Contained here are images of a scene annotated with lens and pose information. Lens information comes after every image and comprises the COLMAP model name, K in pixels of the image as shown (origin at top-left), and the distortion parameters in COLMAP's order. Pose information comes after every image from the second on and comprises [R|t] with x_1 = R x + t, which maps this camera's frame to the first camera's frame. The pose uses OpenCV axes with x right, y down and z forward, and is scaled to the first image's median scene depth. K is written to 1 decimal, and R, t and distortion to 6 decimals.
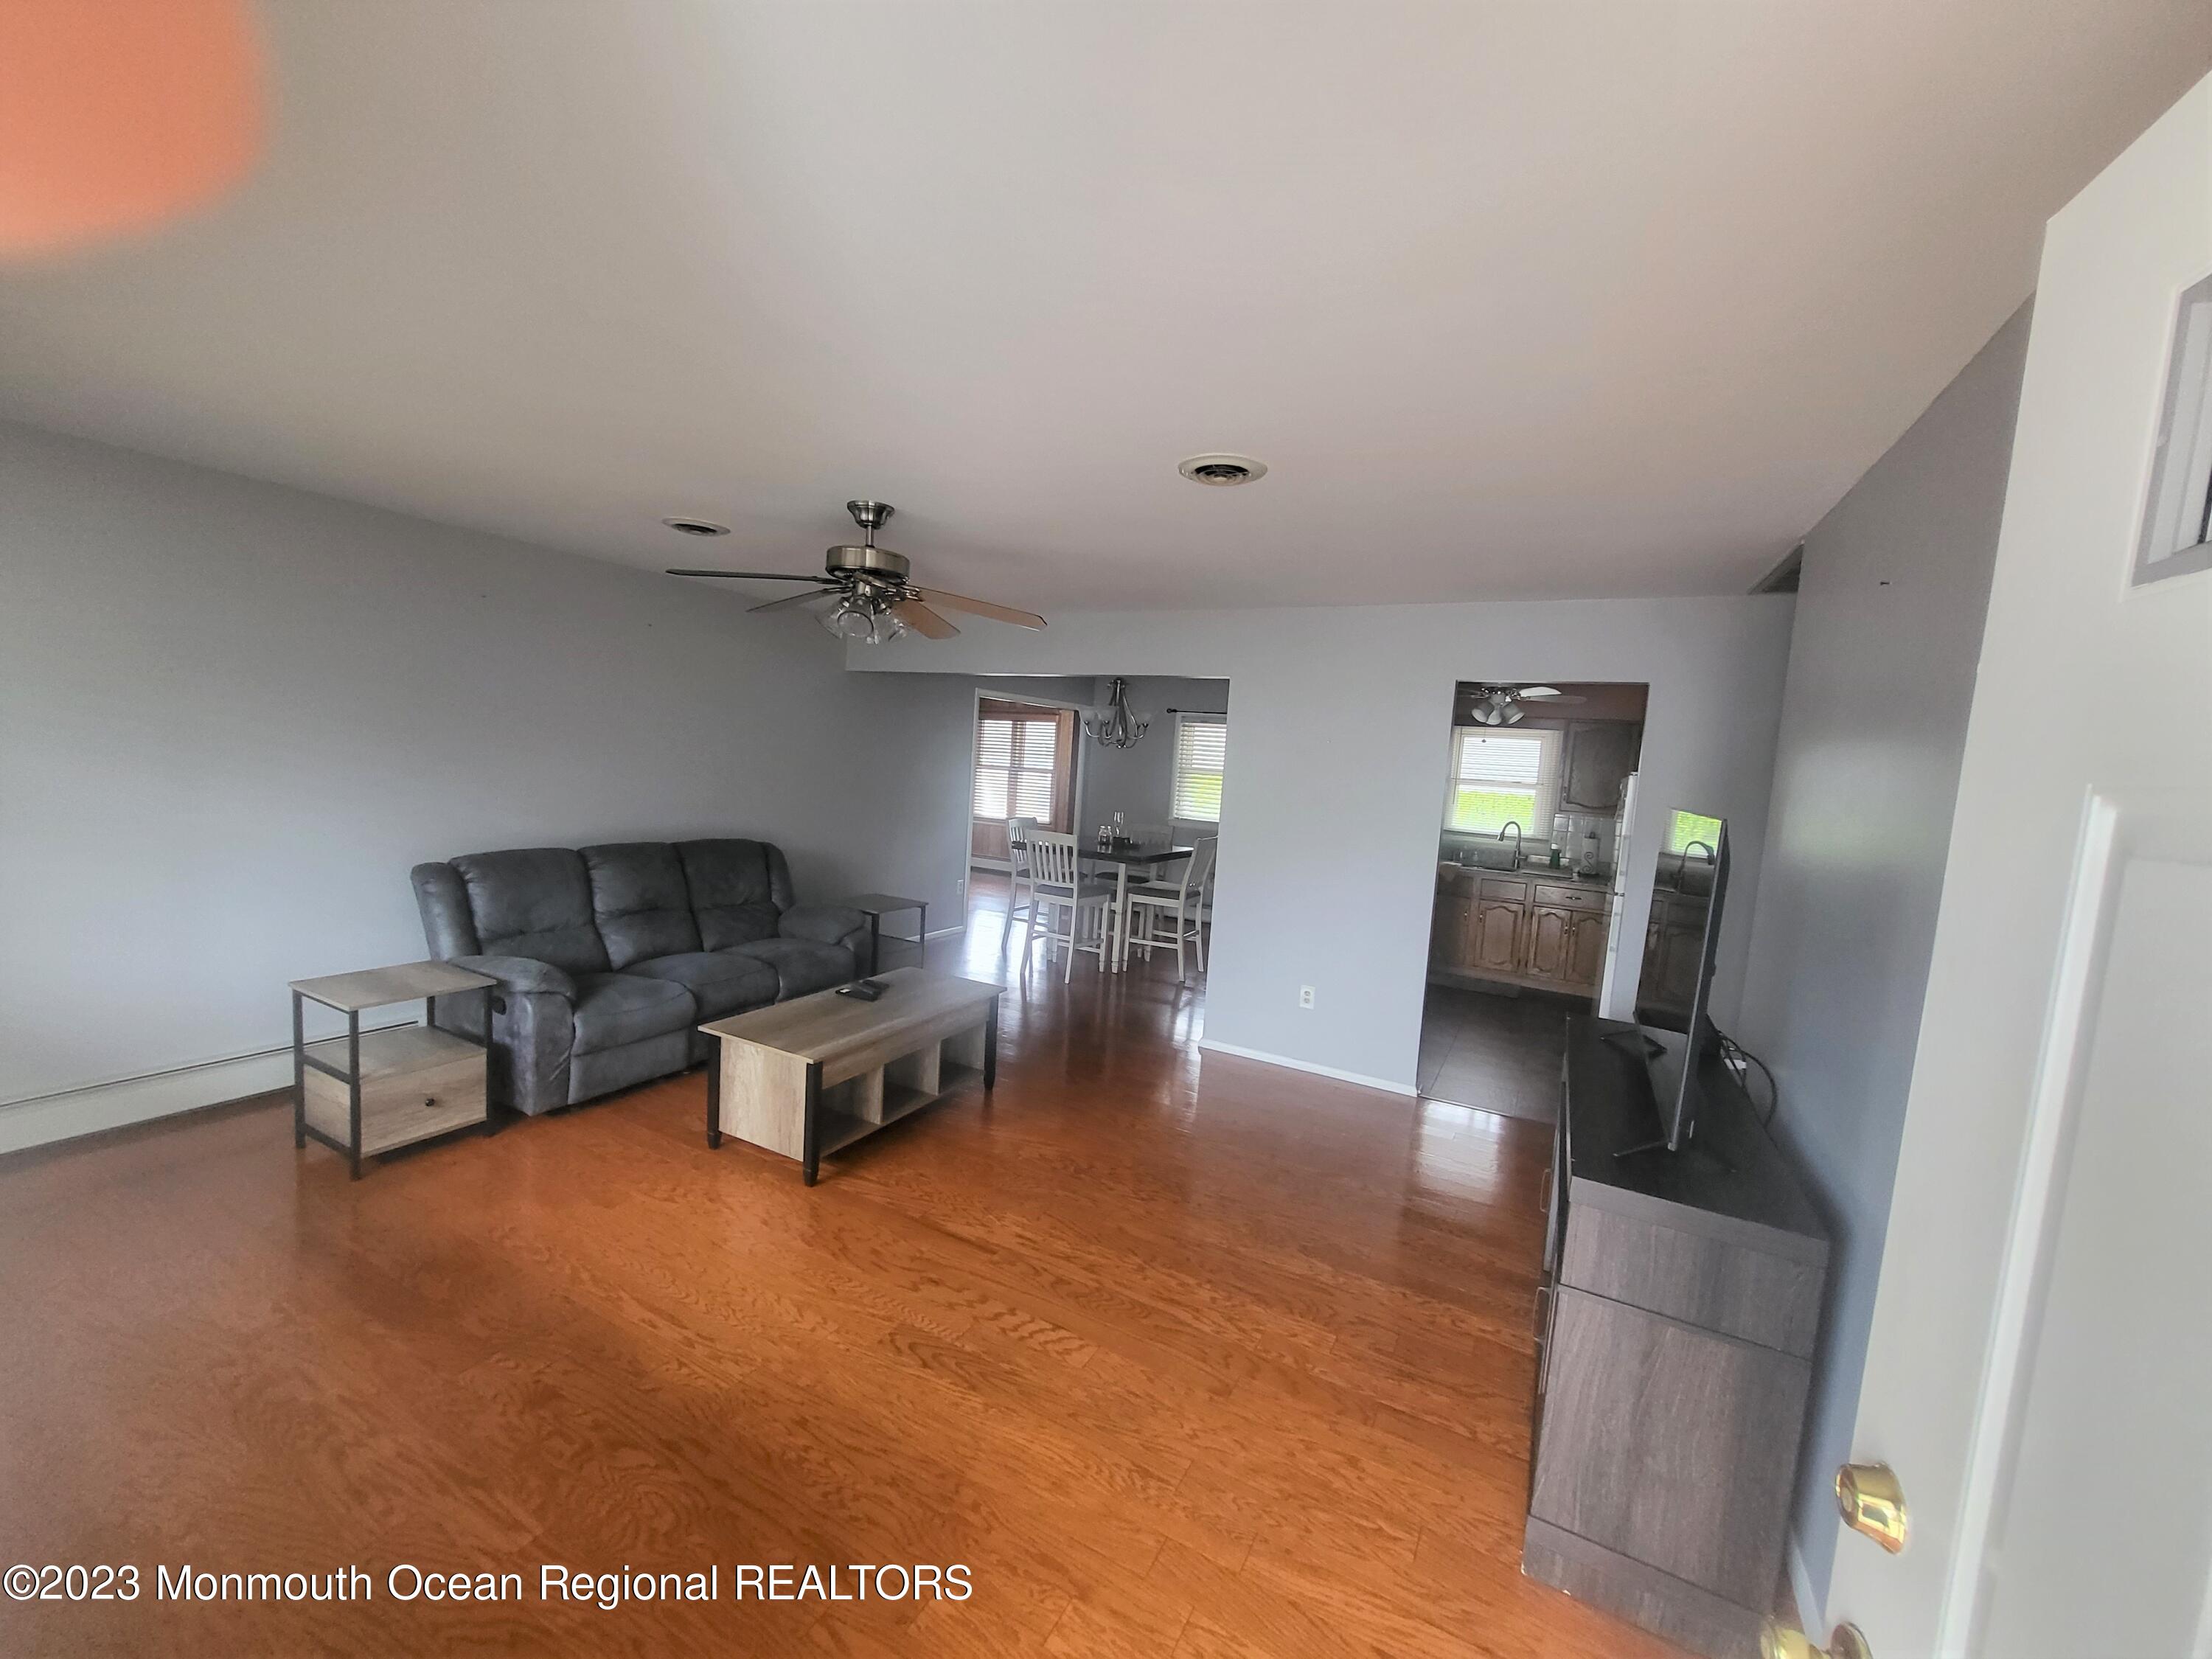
lens RADIAL K [[871.3, 0, 1094.5], [0, 871.3, 837.1], [0, 0, 1]] dist [0.001368, -0.000243]
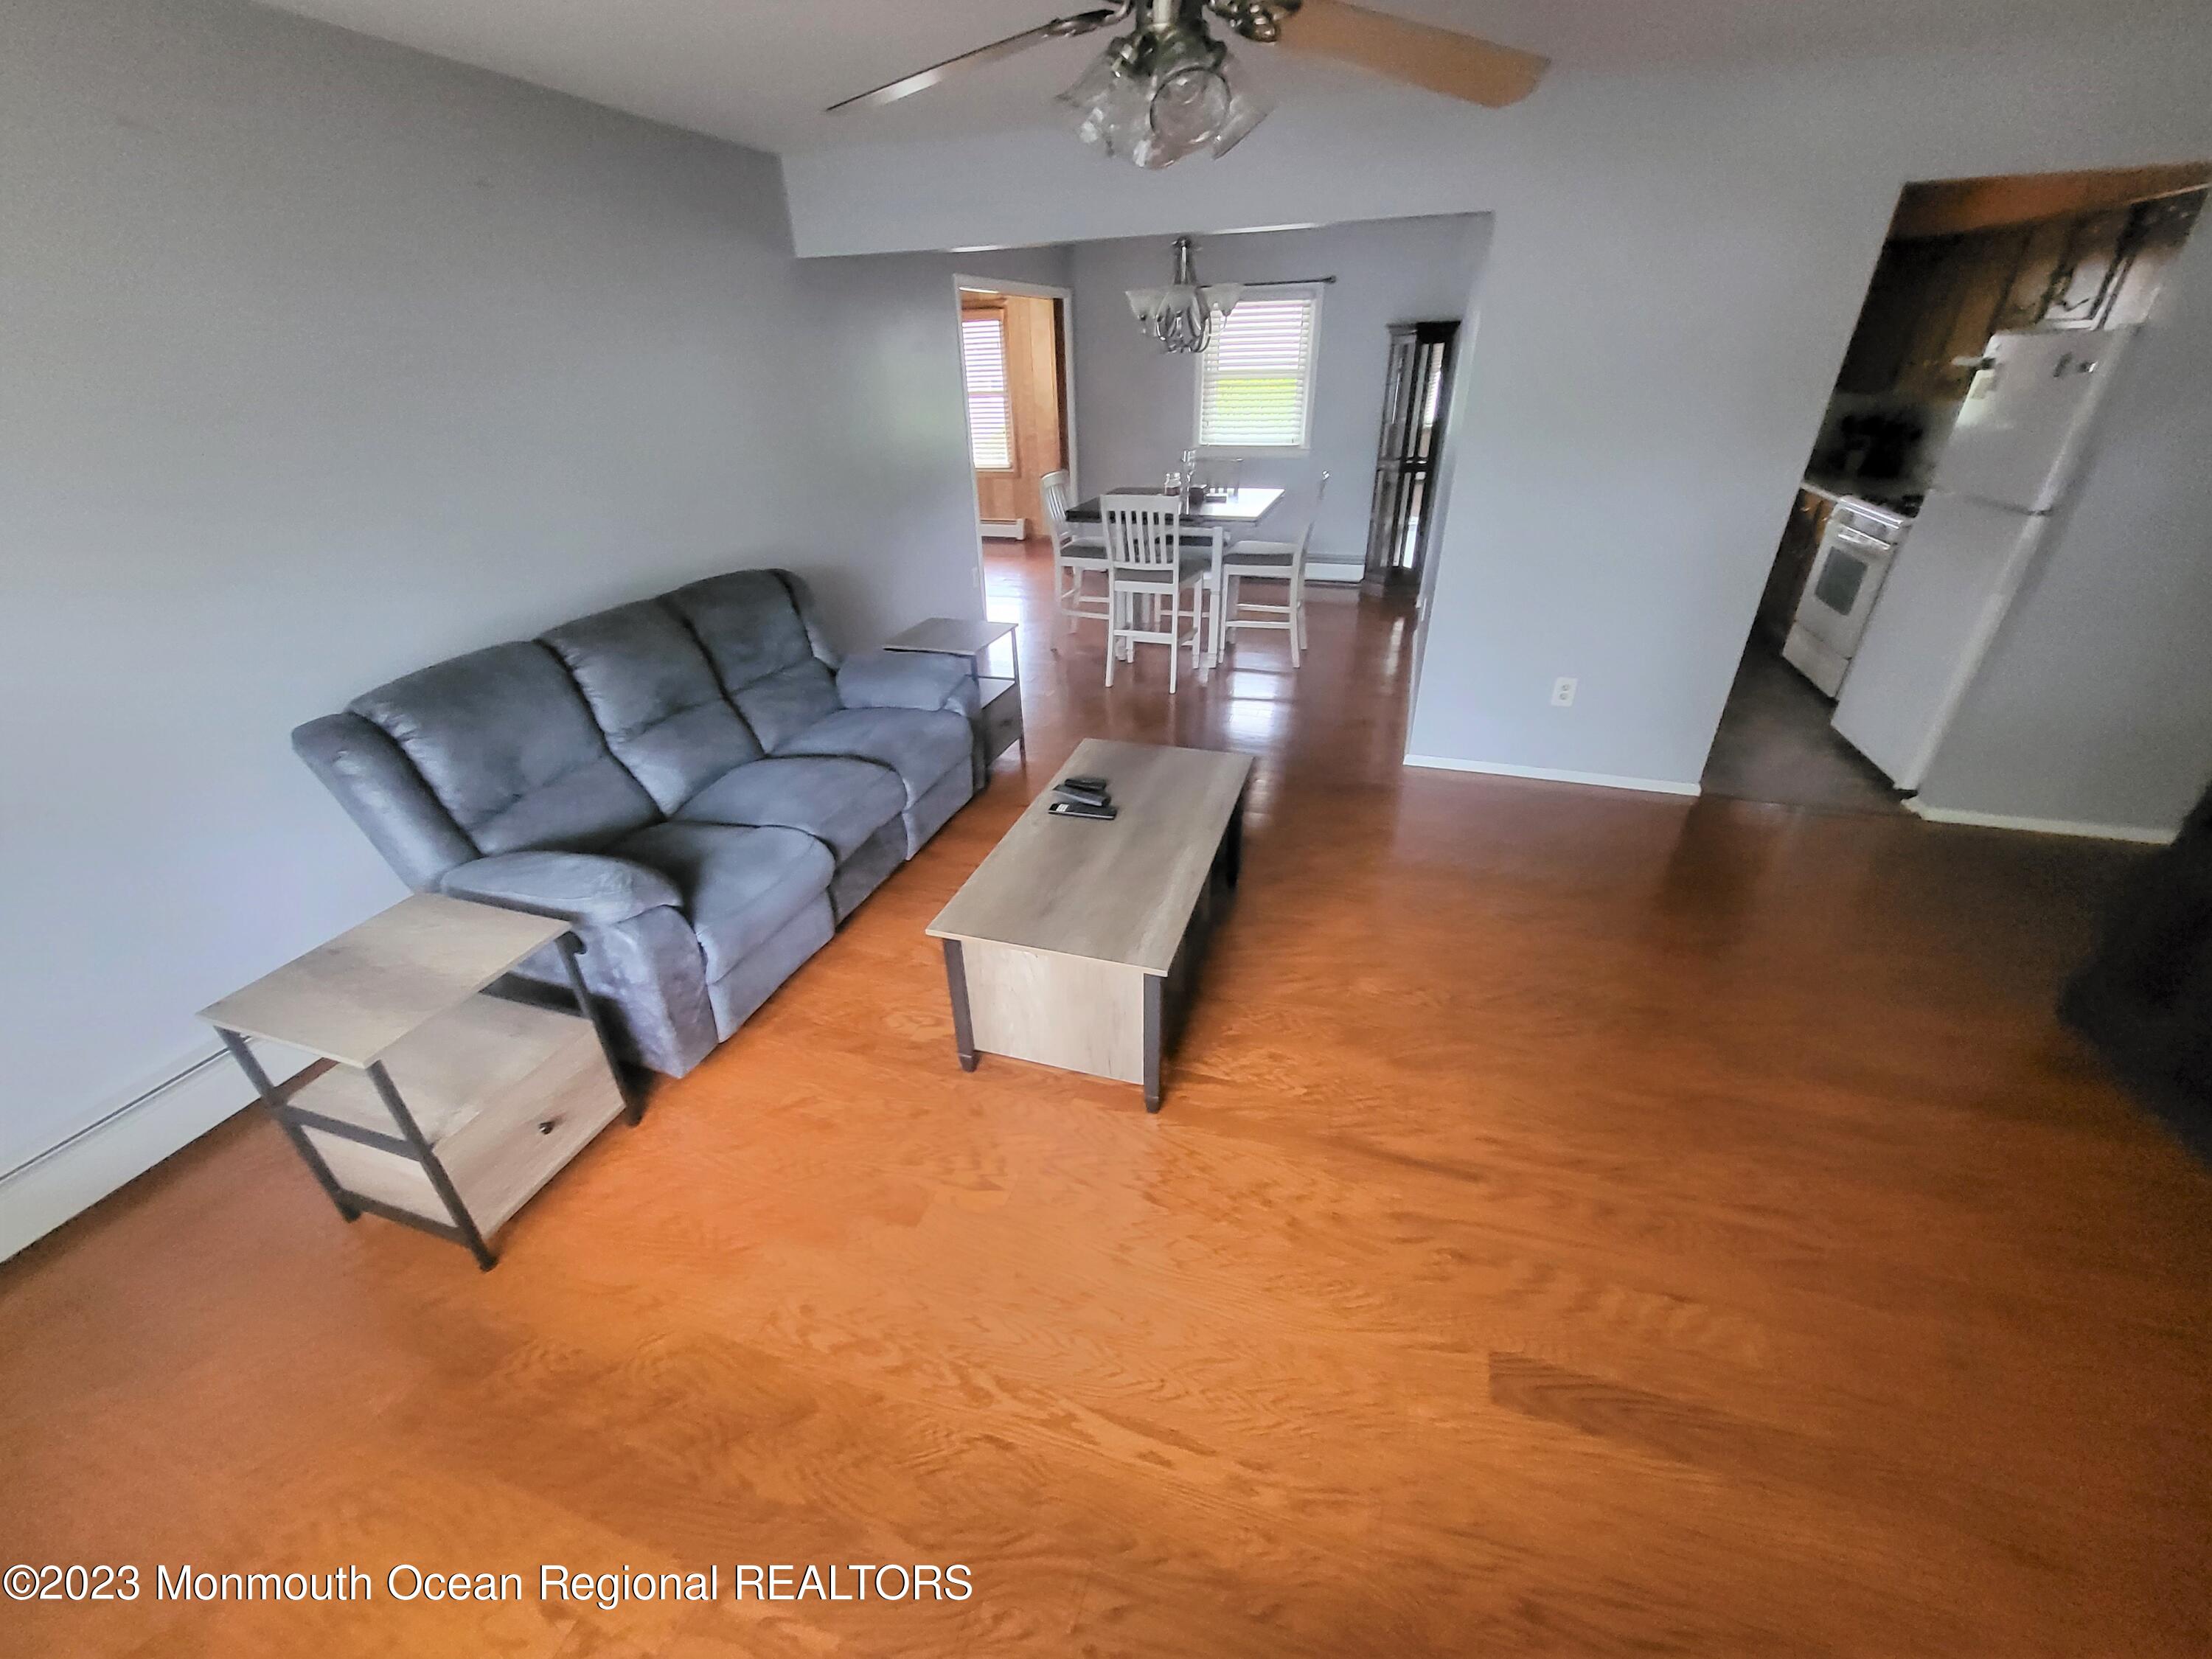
lens RADIAL K [[871.3, 0, 1094.5], [0, 871.3, 837.1], [0, 0, 1]] dist [0.001368, -0.000243]
pose [[0.980647, -0.162216, 0.109624, -0.345692], [0.103816, 0.905561, 0.411317, -0.081287], [-0.165993, -0.391976, 0.904876, 0.379270]]
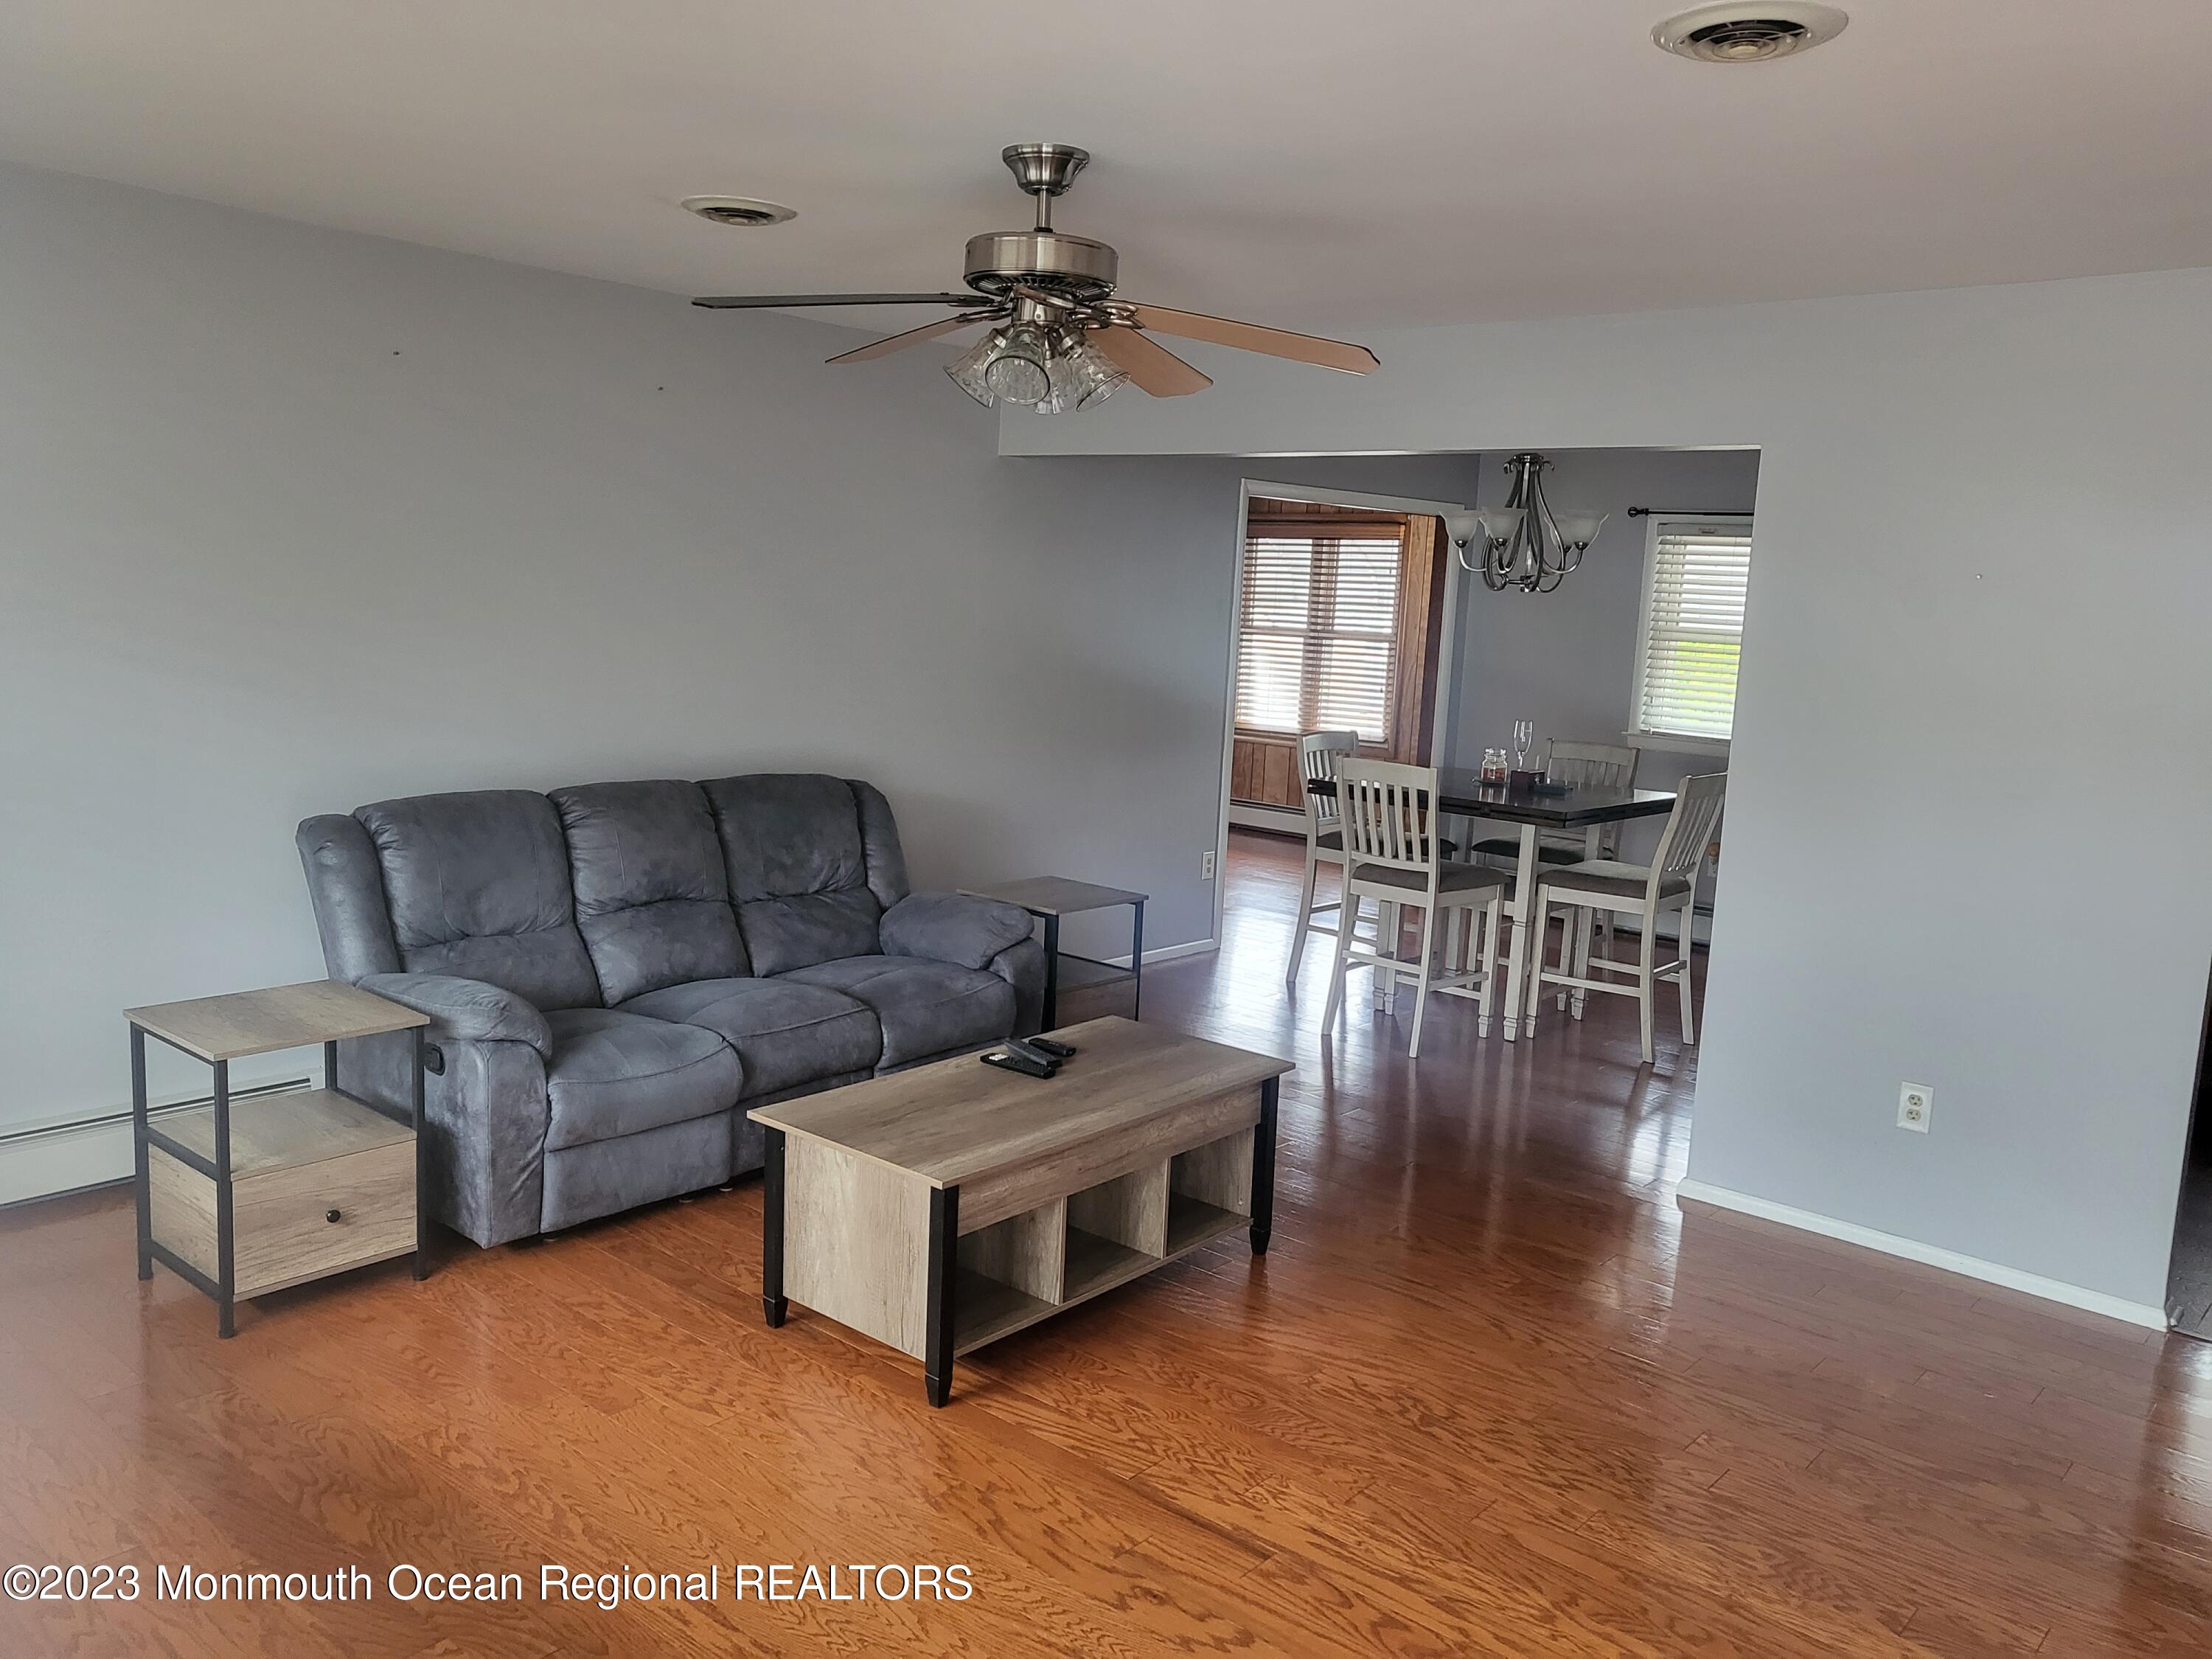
lens RADIAL K [[1712.3, 0, 1106.0], [0, 1712.3, 829.5], [0, 0, 1]] dist [-0.026714, 0.108695]
pose [[0.977246, 0.012642, -0.211733, 0.004807], [-0.003945, 0.999133, 0.041449, -0.011174], [0.212073, -0.039670, 0.976448, -0.025594]]
